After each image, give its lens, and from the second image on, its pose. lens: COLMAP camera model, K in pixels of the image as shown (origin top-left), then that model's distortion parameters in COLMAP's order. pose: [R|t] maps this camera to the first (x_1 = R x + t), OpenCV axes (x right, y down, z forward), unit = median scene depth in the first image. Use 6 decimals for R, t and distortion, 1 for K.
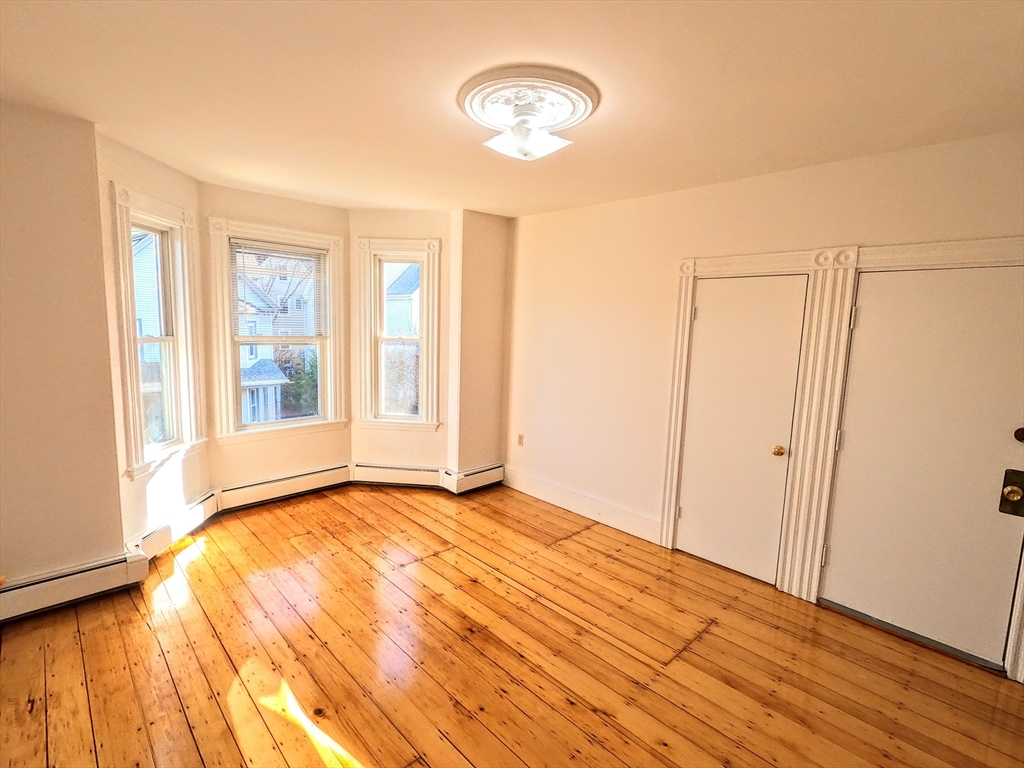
lens RADIAL K [[488.9, 0, 510.7], [0, 488.9, 384.3], [0, 0, 1]] dist [0.000680, 0.000120]
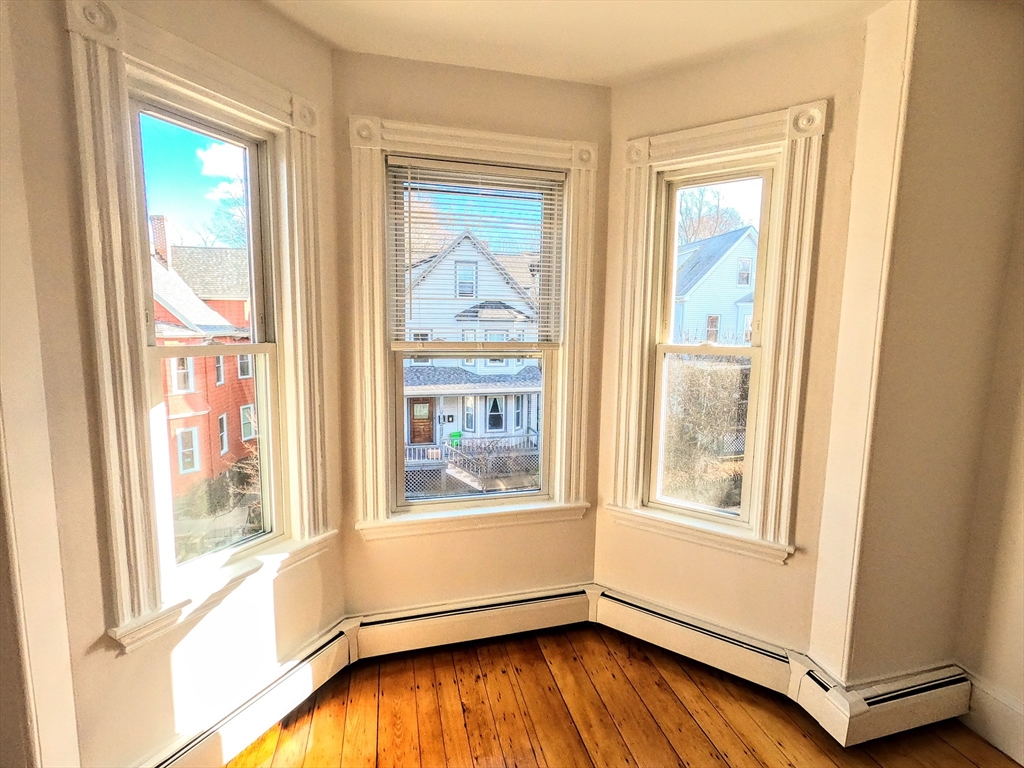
lens RADIAL K [[488.9, 0, 510.7], [0, 488.9, 384.3], [0, 0, 1]] dist [0.000680, 0.000120]
pose [[0.865175, 0.041203, -0.499774, -0.183565], [-0.048481, 0.998823, -0.001581, -0.058939], [0.499120, 0.025597, 0.866154, 0.608657]]
